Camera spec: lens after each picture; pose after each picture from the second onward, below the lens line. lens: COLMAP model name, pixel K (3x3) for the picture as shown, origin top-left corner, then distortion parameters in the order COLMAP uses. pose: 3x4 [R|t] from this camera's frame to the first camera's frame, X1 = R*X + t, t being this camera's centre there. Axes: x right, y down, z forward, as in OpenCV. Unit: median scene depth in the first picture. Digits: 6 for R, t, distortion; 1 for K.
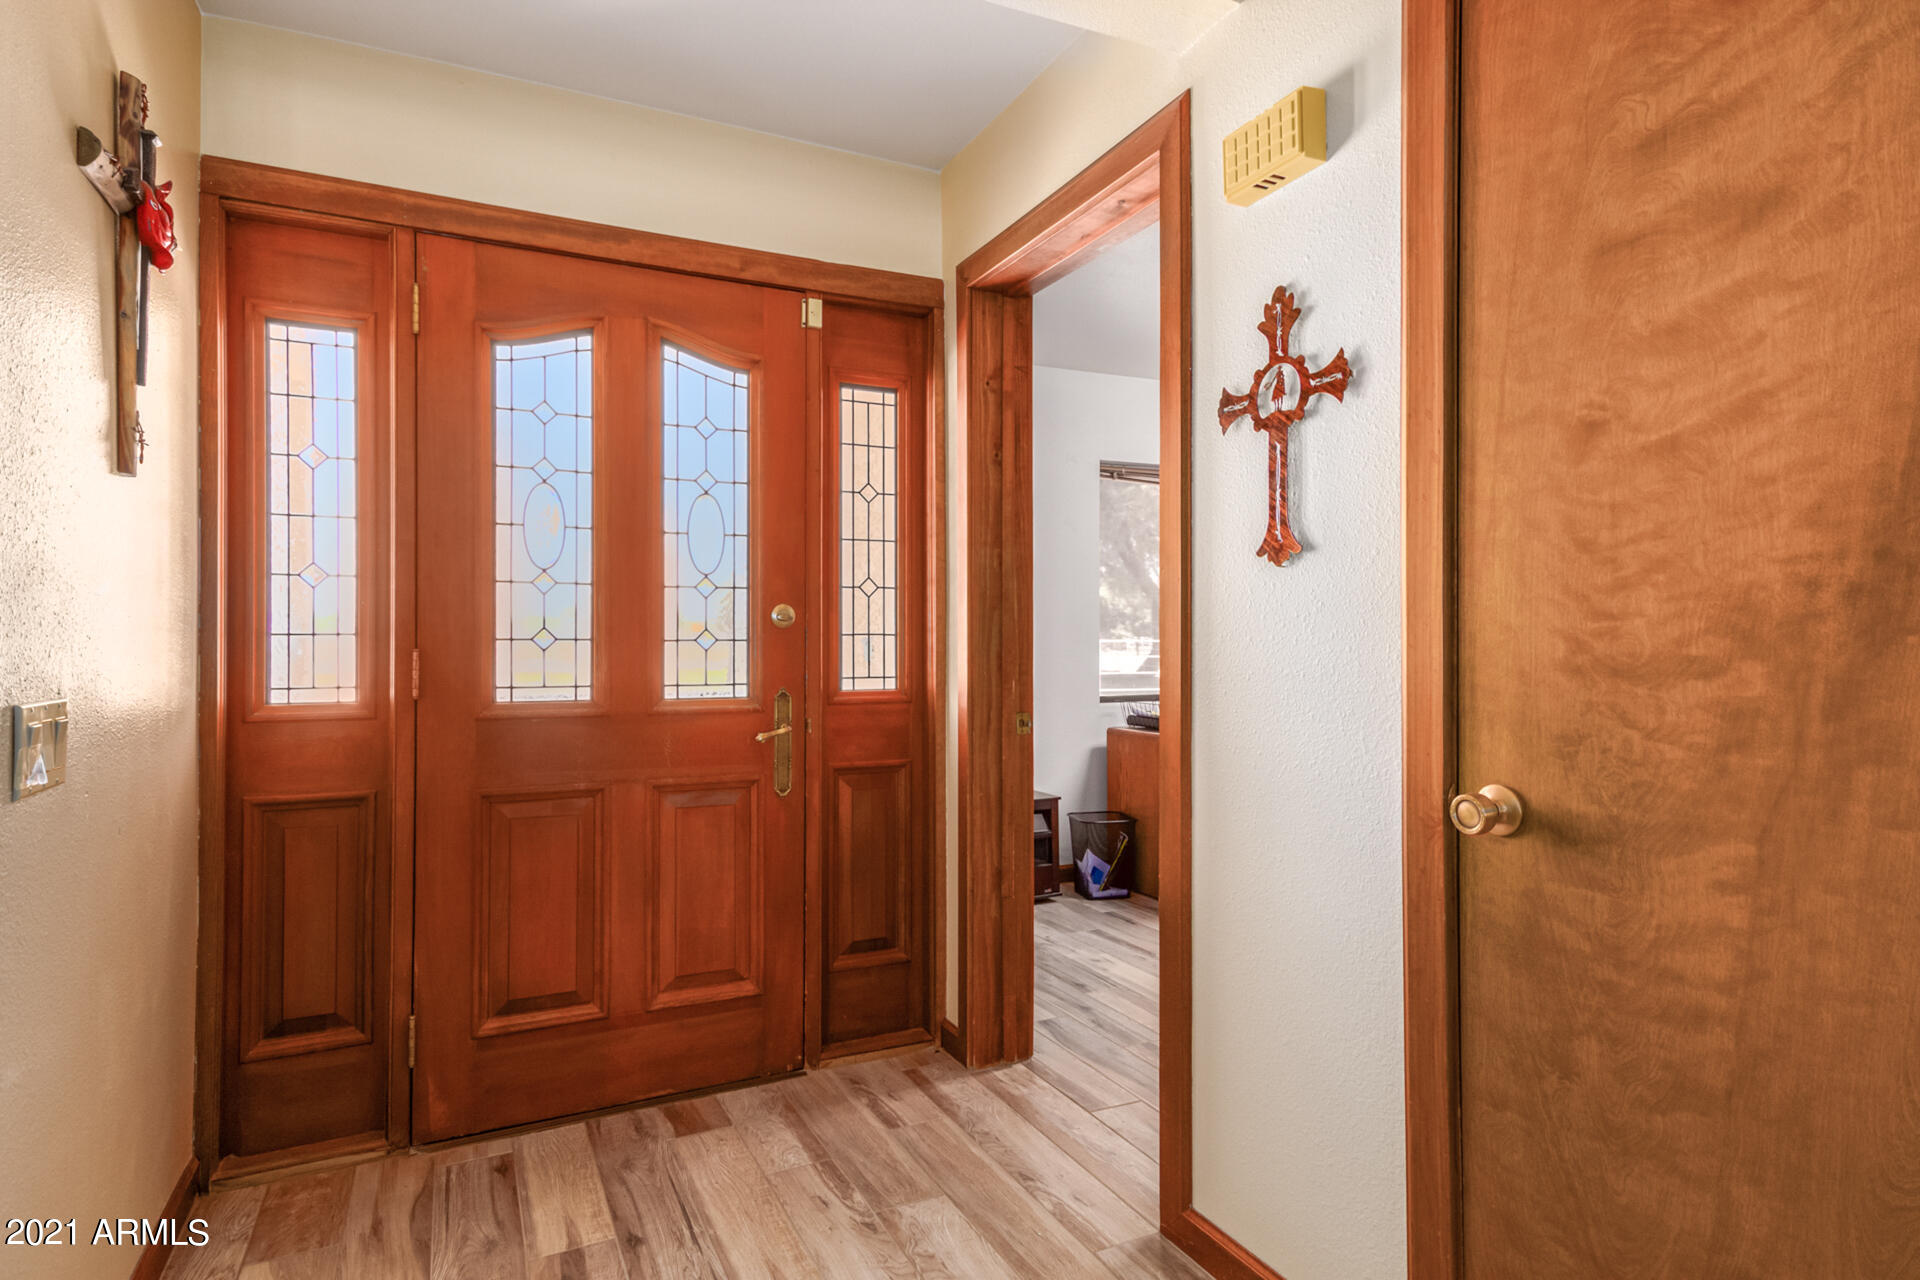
lens RADIAL K [[1029.3, 0, 964.9], [0, 1029.3, 638.1], [0, 0, 1]] dist [0.026503, 0.001668]
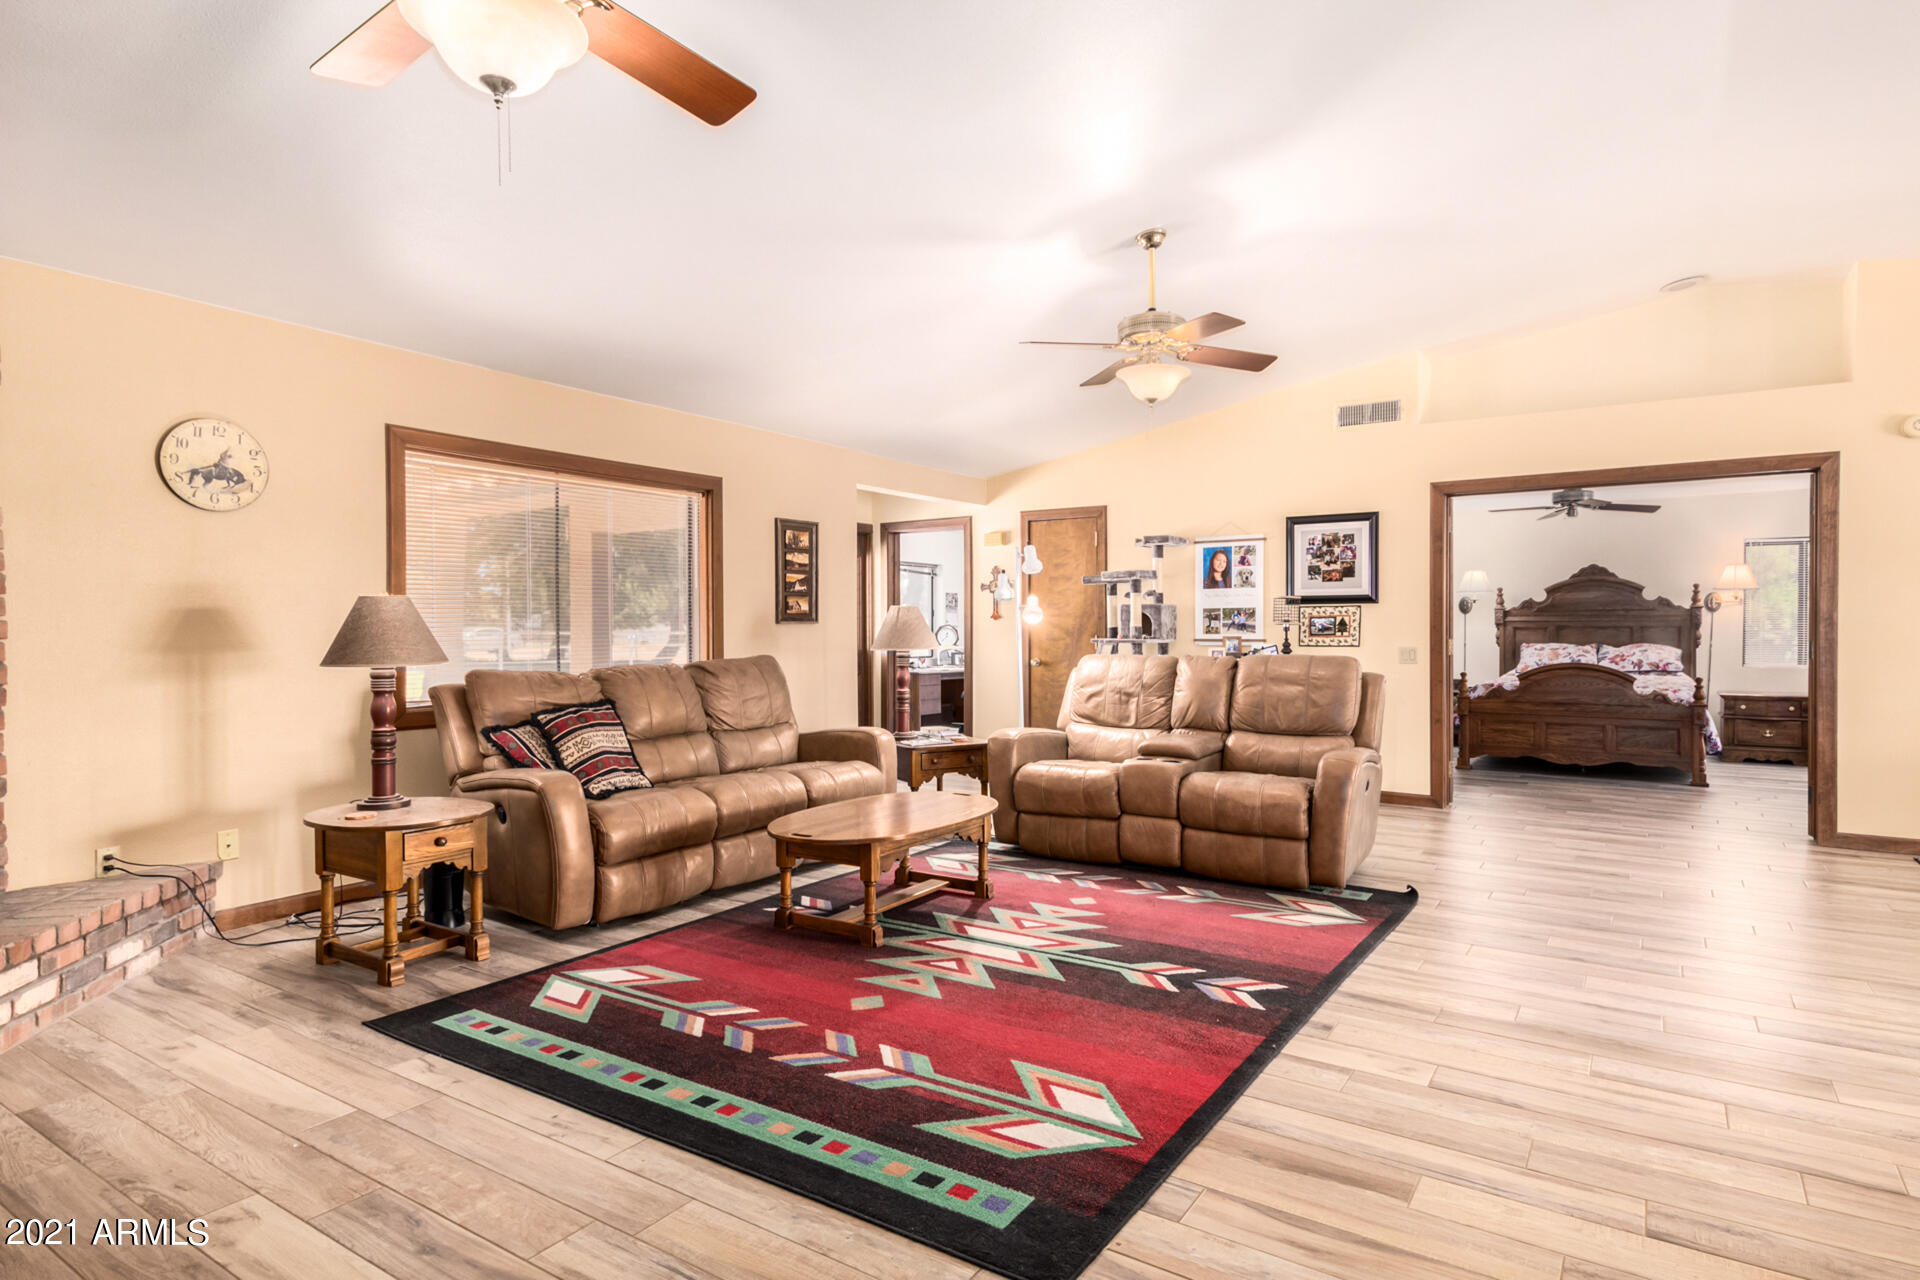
lens RADIAL K [[1029.3, 0, 964.9], [0, 1029.3, 638.1], [0, 0, 1]] dist [0.026503, 0.001668]
pose [[0.862325, -0.002541, 0.506348, -2.379130], [-0.001106, 0.999976, 0.006903, -0.017538], [-0.506353, -0.006513, 0.862301, -3.280158]]
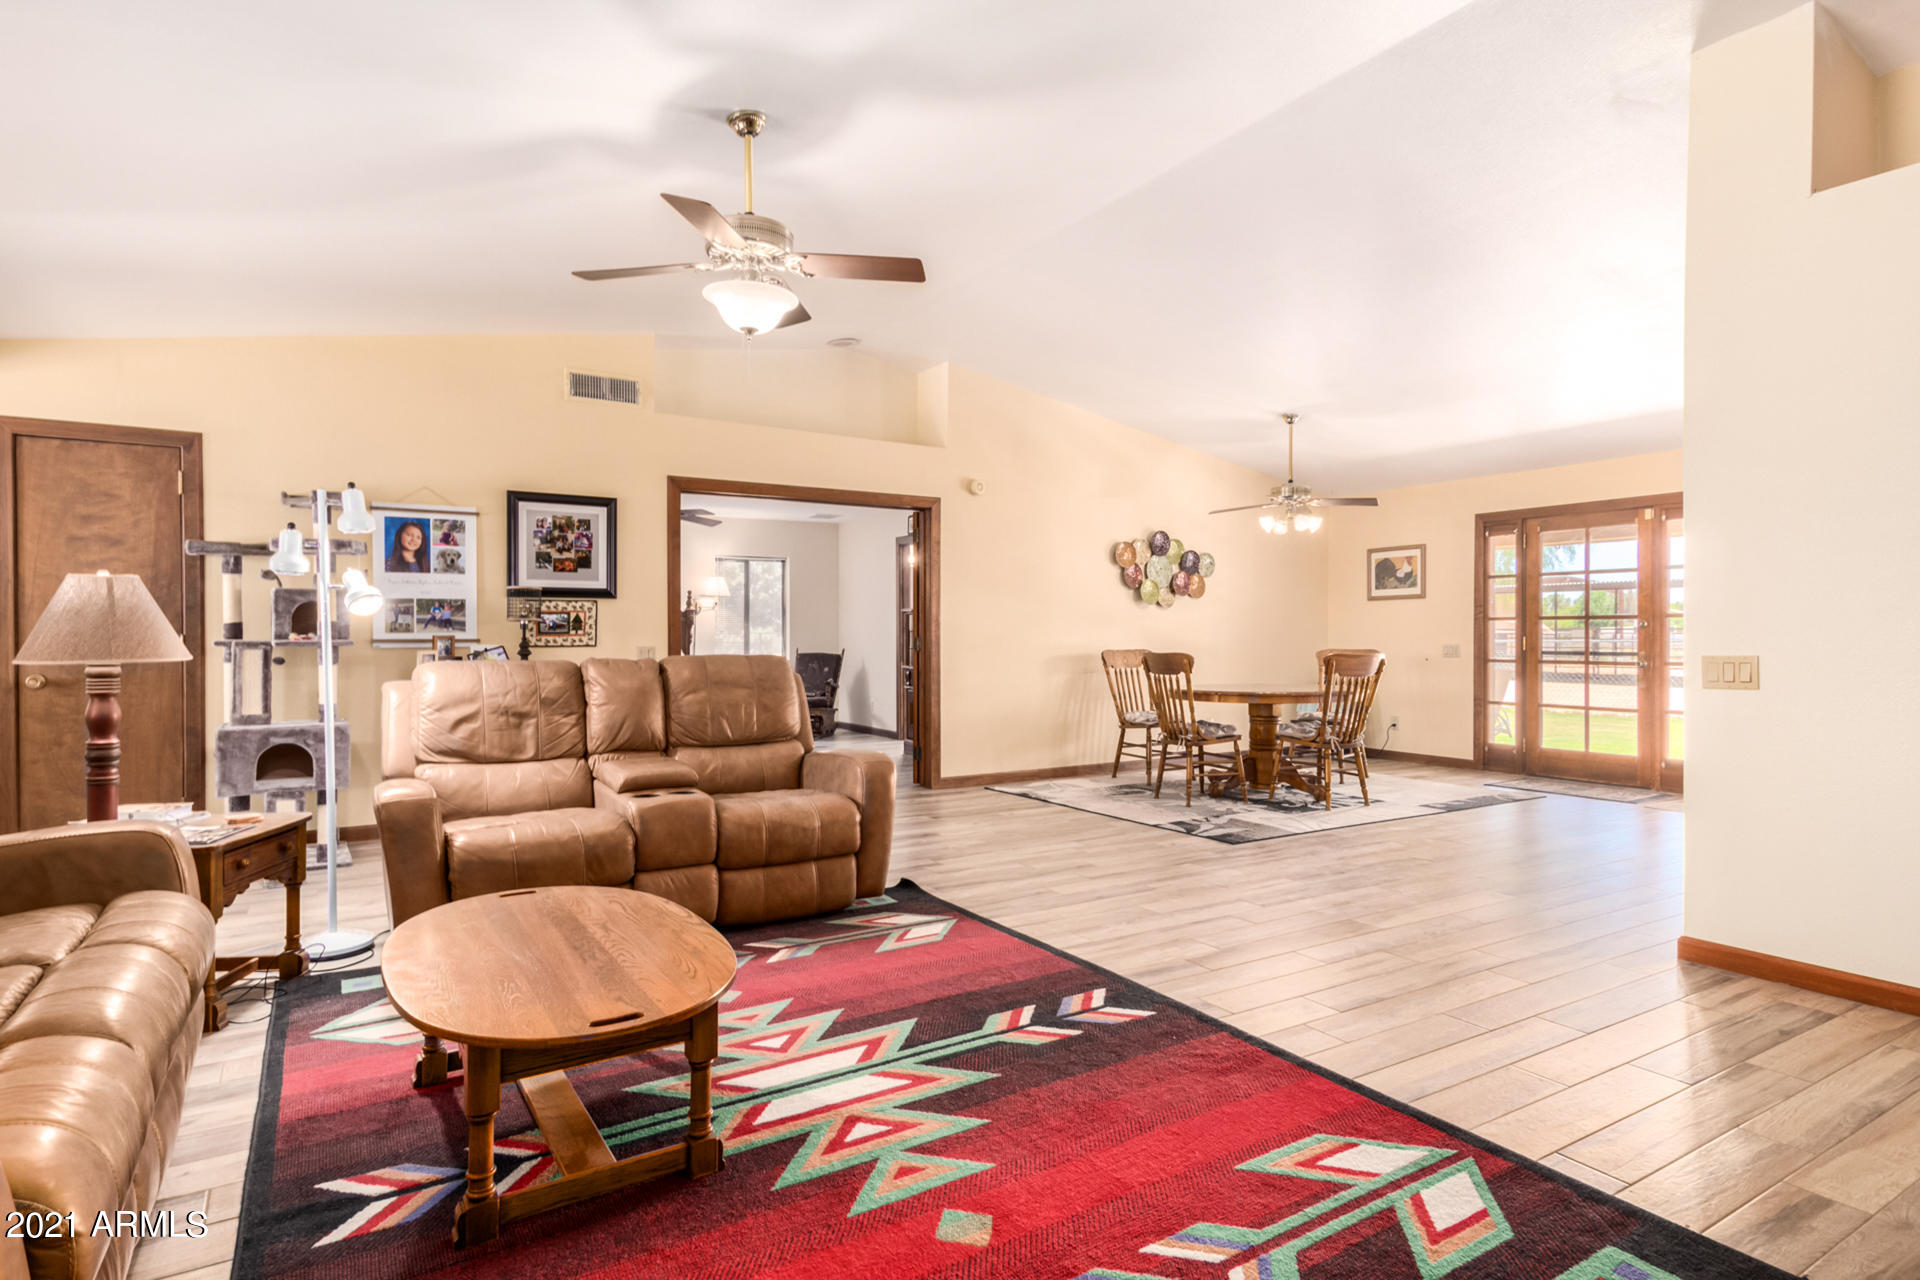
lens RADIAL K [[1022.1, 0, 961.7], [0, 1022.1, 649.4], [0, 0, 1]] dist [0.030968, 0.000757]
pose [[-0.105137, -0.014799, 0.994348, -2.719708], [-0.000691, 0.999890, 0.014808, -0.002076], [-0.994458, 0.000870, -0.105136, -1.439942]]
